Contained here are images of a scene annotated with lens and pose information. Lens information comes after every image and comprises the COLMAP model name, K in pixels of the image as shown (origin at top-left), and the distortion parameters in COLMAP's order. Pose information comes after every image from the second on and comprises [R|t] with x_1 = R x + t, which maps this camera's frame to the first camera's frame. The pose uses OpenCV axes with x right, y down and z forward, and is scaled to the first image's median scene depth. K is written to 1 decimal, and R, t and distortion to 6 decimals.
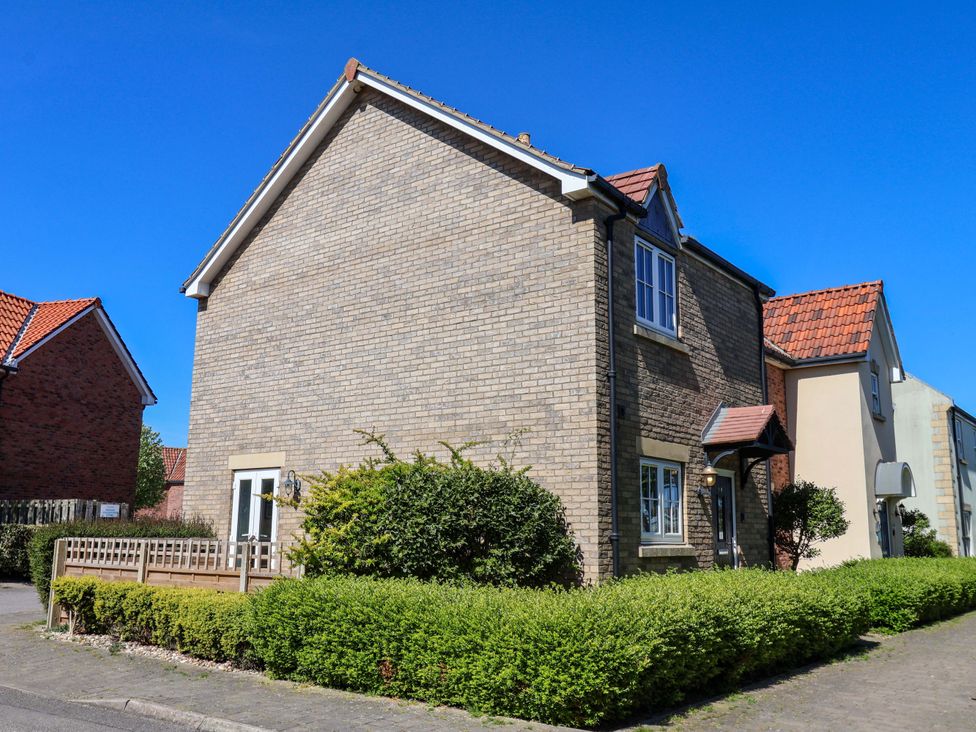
lens RADIAL K [[866.2, 0, 486.3], [0, 866.2, 377.5], [0, 0, 1]] dist [0.001529, 0.003185]
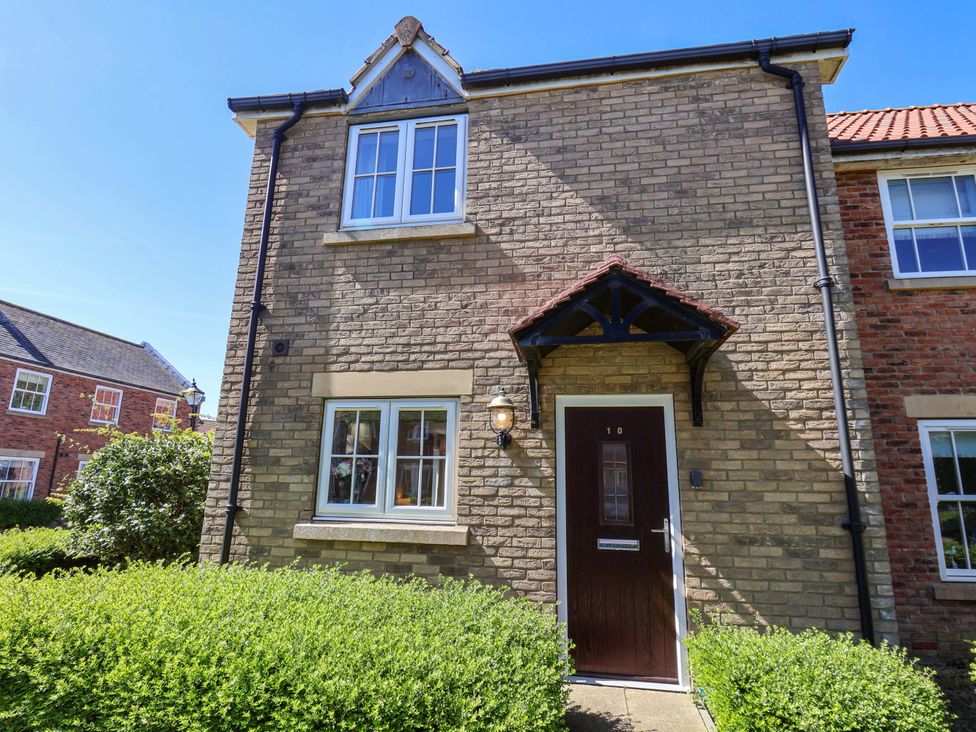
lens RADIAL K [[544.7, 0, 488.0], [0, 544.7, 366.0], [0, 0, 1]] dist [0.003440, -0.017133]
pose [[0.460662, -0.203996, -0.863815, 0.591689], [0.144325, 0.977493, -0.153875, 0.141238], [0.875763, -0.053785, 0.479736, 0.820256]]
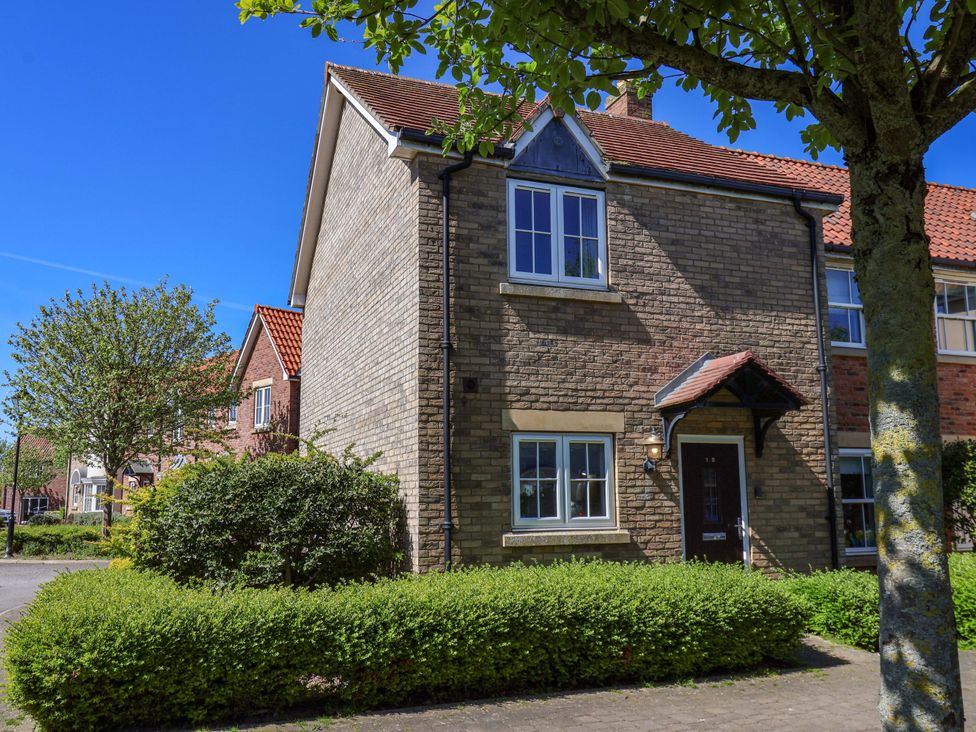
lens RADIAL K [[839.3, 0, 488.6], [0, 839.3, 379.9], [0, 0, 1]] dist [0.013093, -0.004523]
pose [[0.853815, -0.093078, -0.512188, 0.544845], [0.113313, 0.993524, 0.008342, 0.026015], [0.508095, -0.065160, 0.858833, 0.236220]]
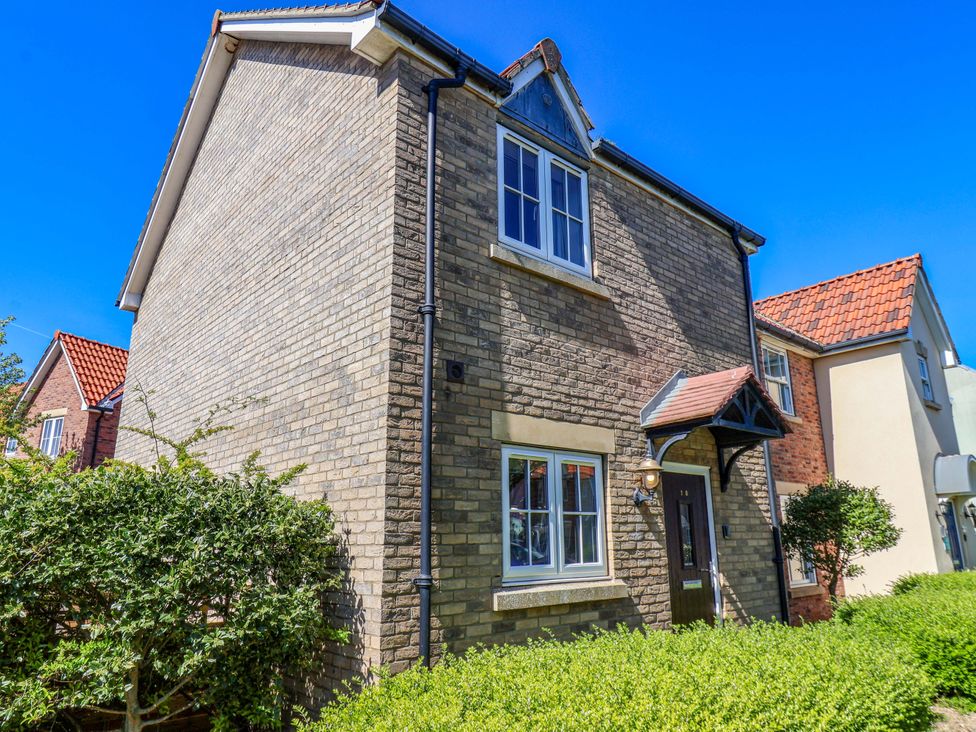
lens RADIAL K [[640.5, 0, 492.4], [0, 640.5, 373.5], [0, 0, 1]] dist [0.003162, -0.008045]
pose [[0.981665, -0.066400, -0.178677, 0.233817], [0.053650, 0.995719, -0.075273, 0.068287], [0.182910, 0.064307, 0.981024, 0.489701]]
